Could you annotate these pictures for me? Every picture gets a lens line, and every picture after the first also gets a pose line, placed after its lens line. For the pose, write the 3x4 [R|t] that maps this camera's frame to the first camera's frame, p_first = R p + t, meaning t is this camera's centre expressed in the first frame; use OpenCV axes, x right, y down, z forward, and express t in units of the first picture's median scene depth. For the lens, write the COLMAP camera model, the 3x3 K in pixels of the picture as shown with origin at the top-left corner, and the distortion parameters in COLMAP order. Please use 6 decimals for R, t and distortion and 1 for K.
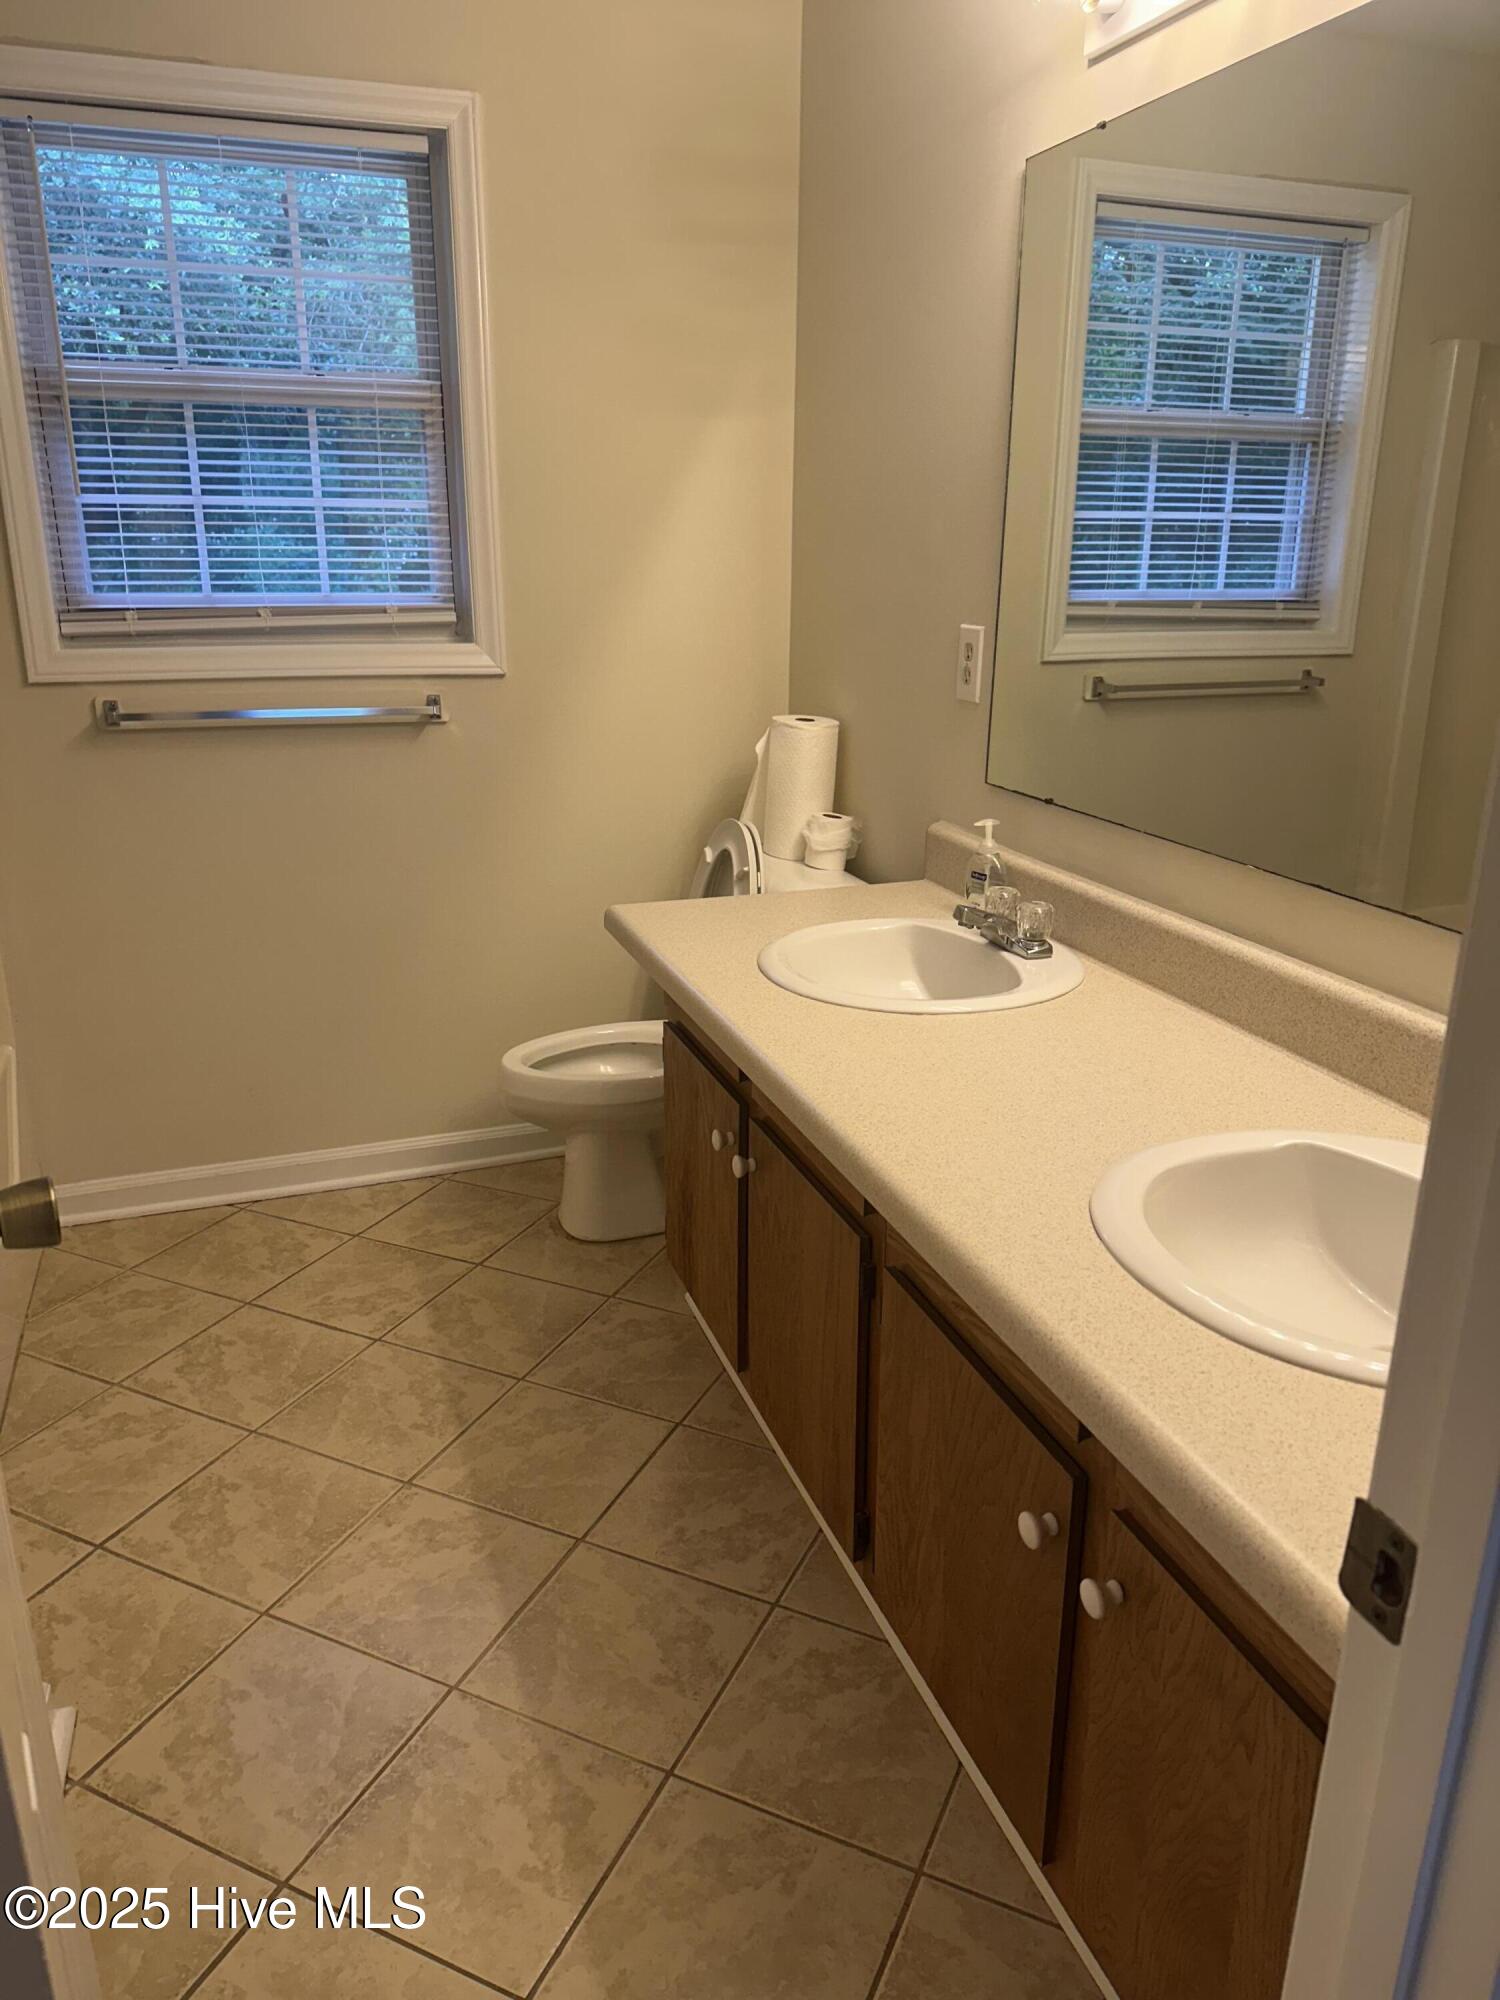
lens RADIAL K [[1404.8, 0, 734.1], [0, 1404.8, 991.4], [0, 0, 1]] dist [0.069797, -0.068990]
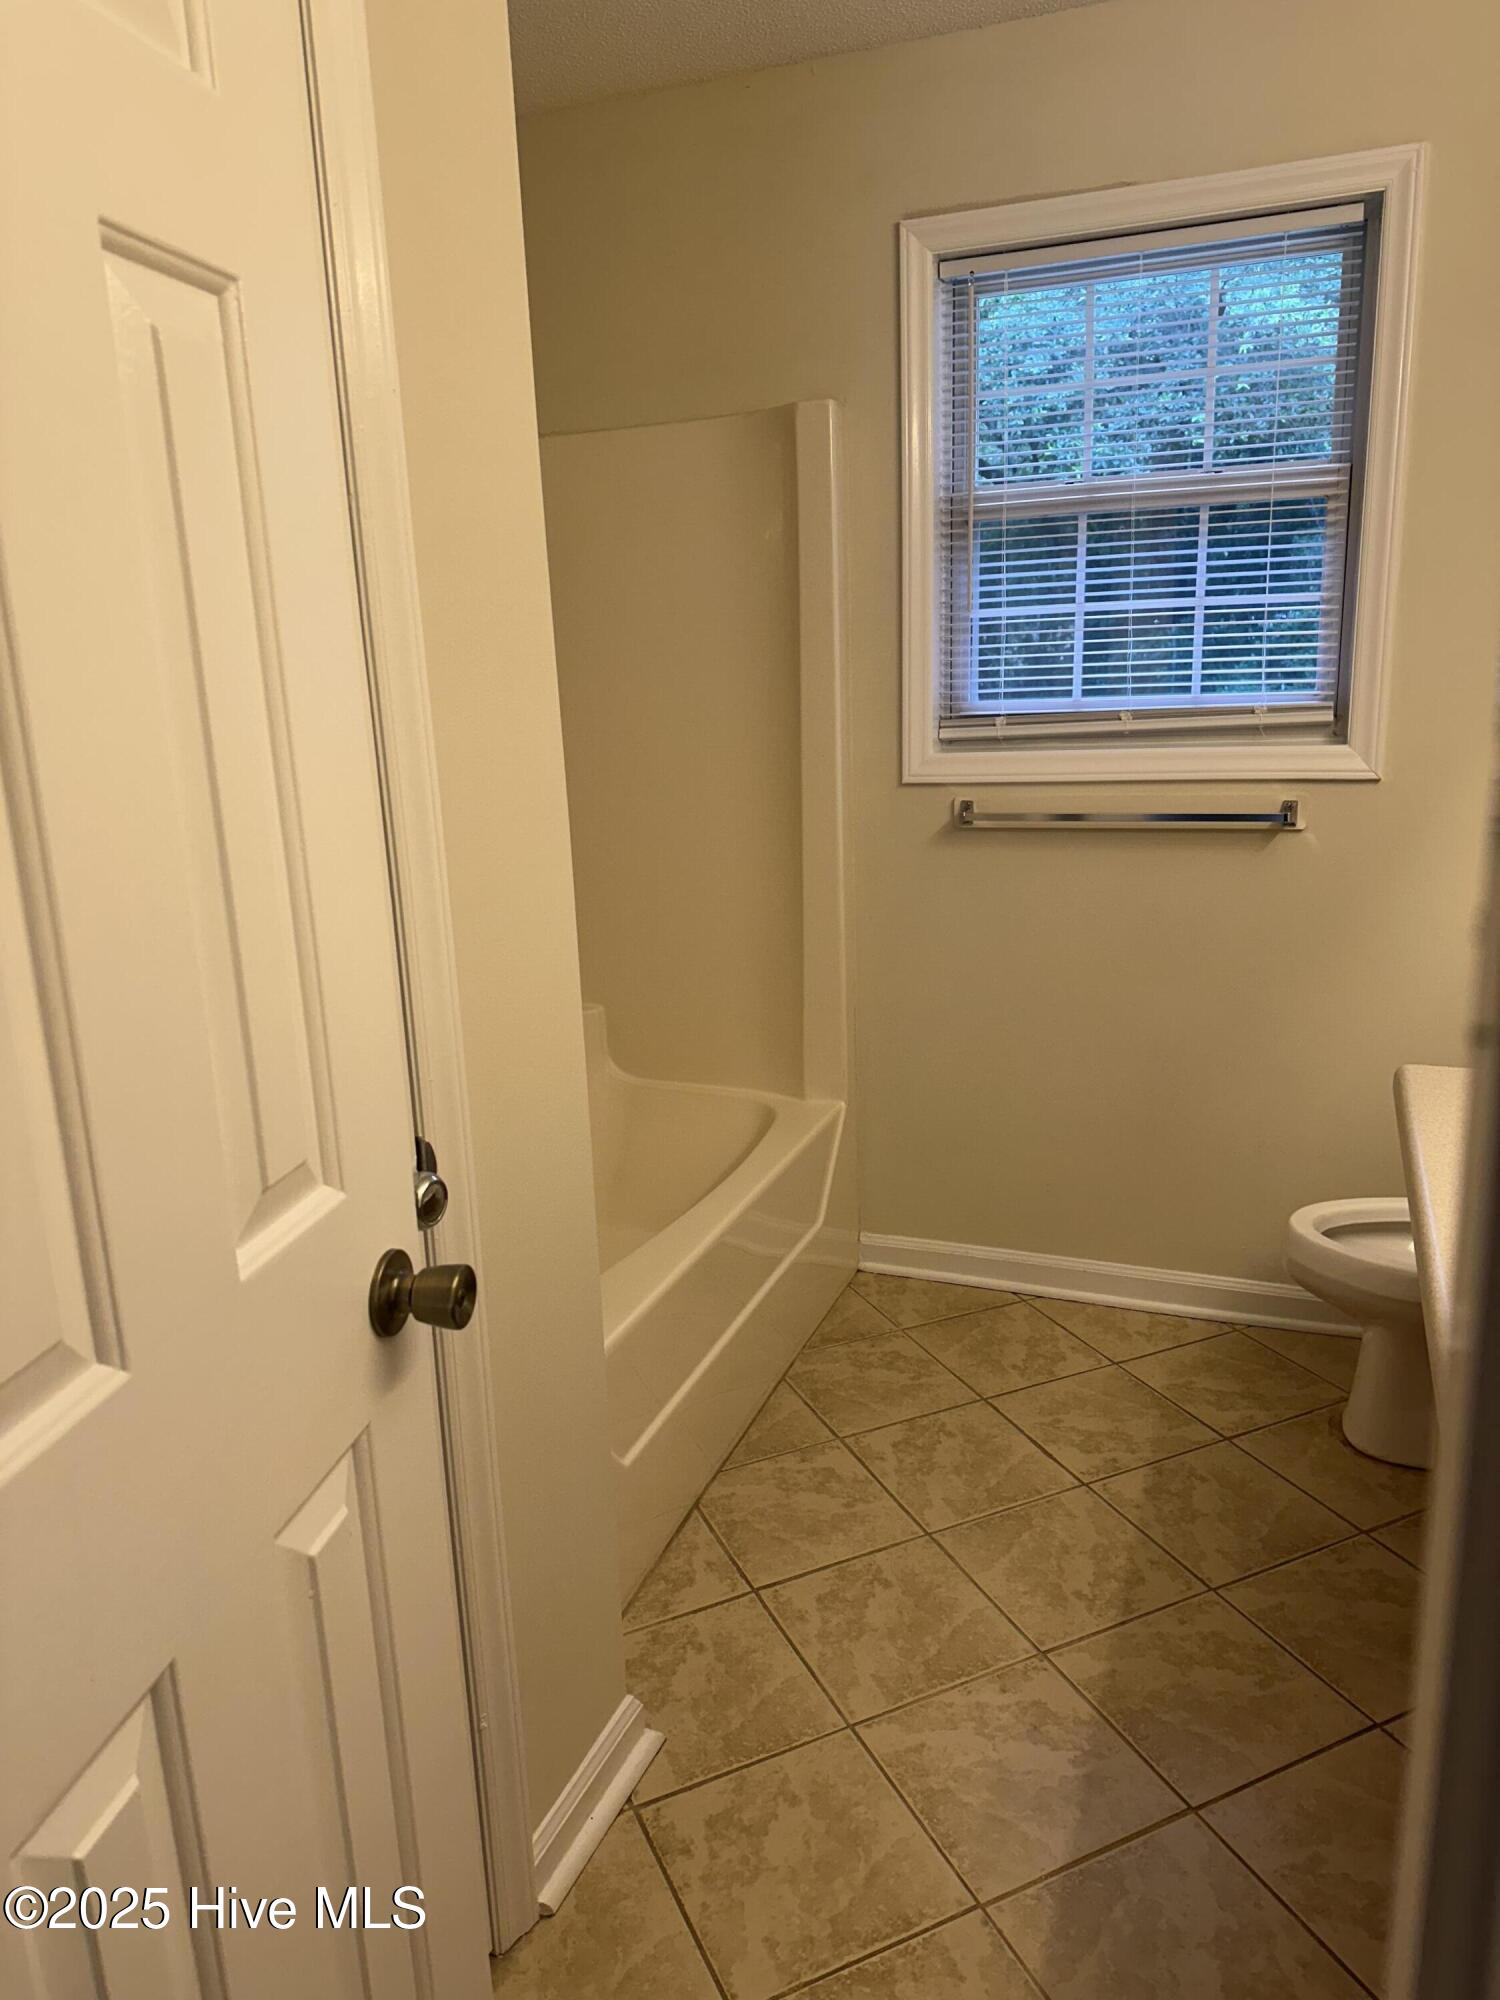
lens RADIAL K [[1404.8, 0, 734.1], [0, 1404.8, 991.4], [0, 0, 1]] dist [0.069797, -0.068990]
pose [[0.766203, 0.121400, -0.631027, 0.117940], [-0.155564, 0.987825, 0.001153, -0.039160], [0.623484, 0.097281, 0.775760, 0.089998]]
